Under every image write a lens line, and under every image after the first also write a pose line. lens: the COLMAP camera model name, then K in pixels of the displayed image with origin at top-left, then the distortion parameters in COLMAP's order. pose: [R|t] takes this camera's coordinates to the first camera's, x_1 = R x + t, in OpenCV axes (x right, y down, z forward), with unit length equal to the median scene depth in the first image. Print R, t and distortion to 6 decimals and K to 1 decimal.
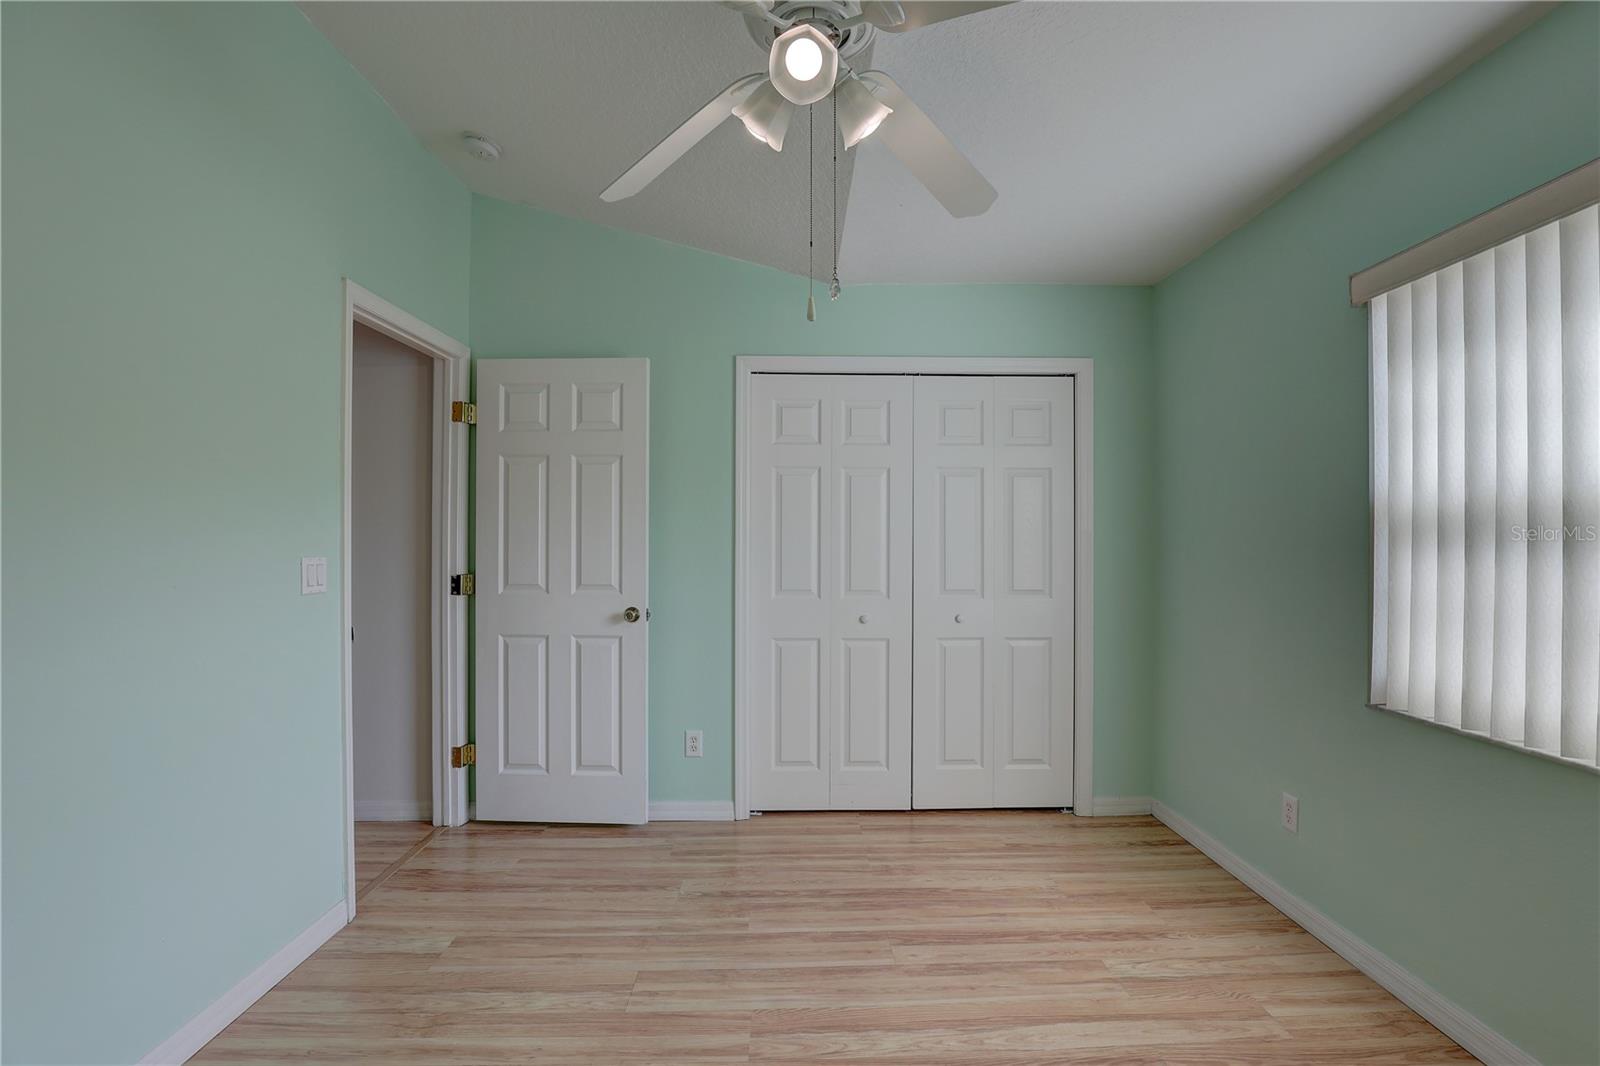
lens RADIAL K [[735.6, 0, 799.3], [0, 735.6, 541.7], [0, 0, 1]] dist [-0.025500, 0.003912]
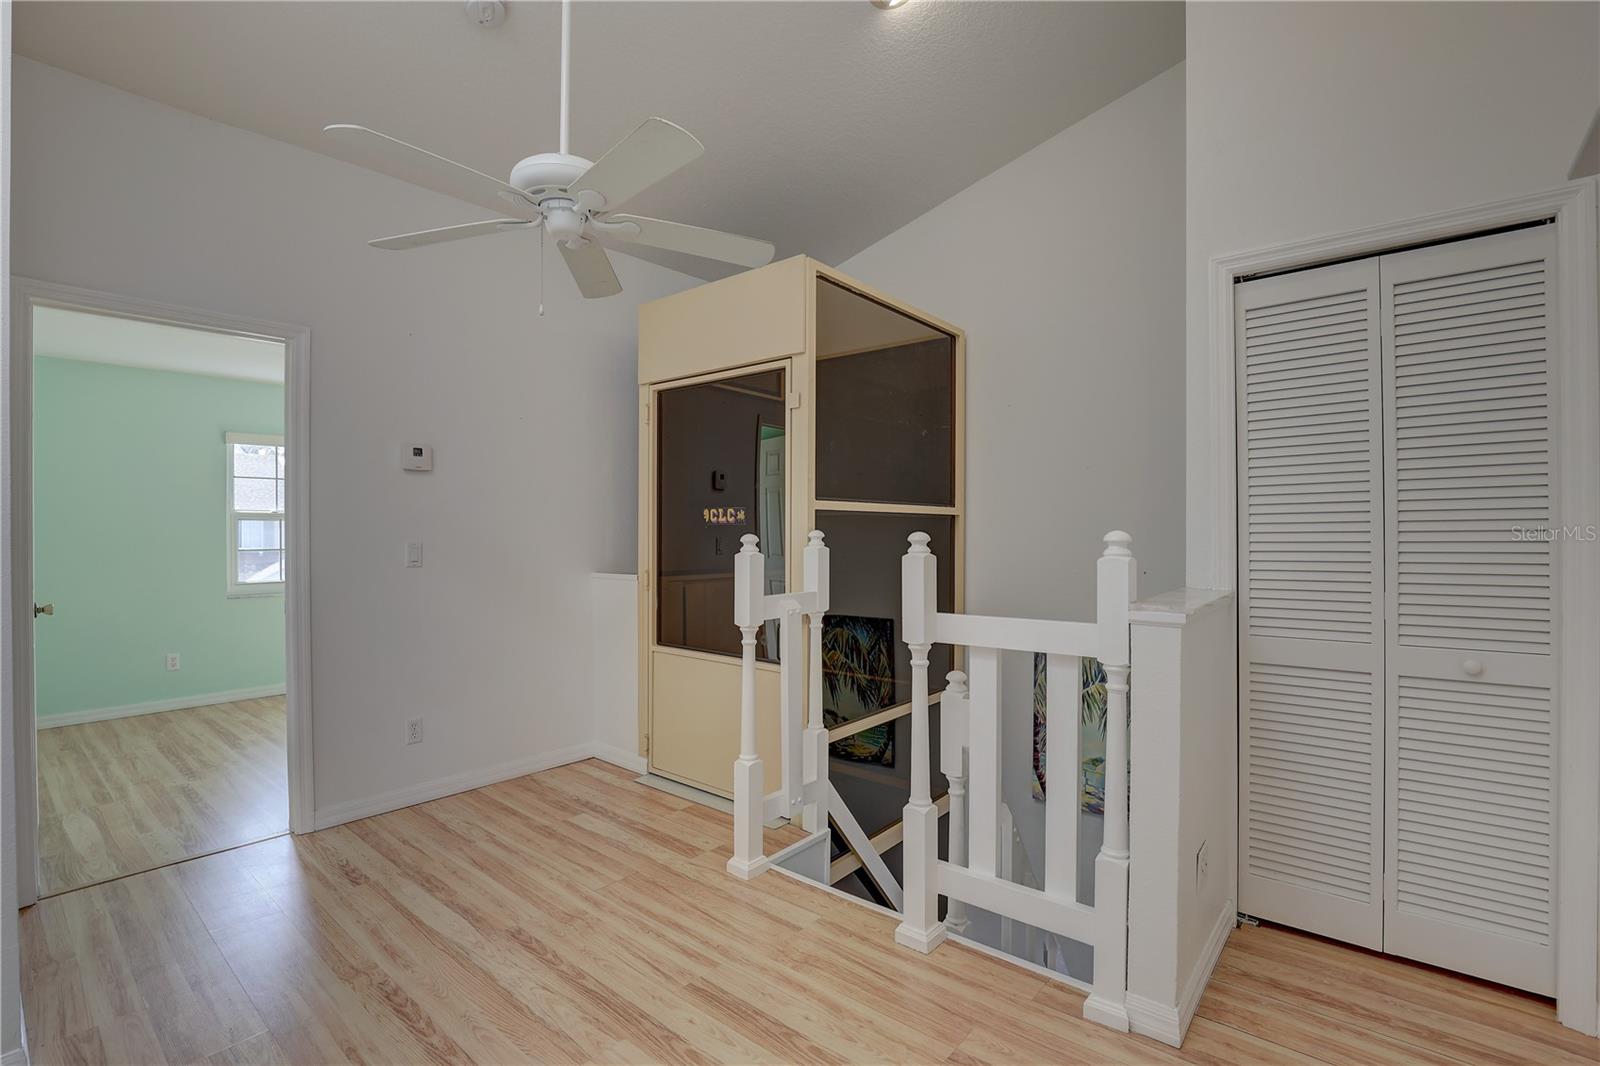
lens RADIAL K [[735.6, 0, 806.3], [0, 735.6, 537.3], [0, 0, 1]] dist [-0.025500, 0.003912]
pose [[-0.759078, 0.002466, 0.650995, -1.830834], [0.008042, 0.999952, 0.005589, -0.001813], [-0.650950, 0.009478, -0.759061, 1.167667]]
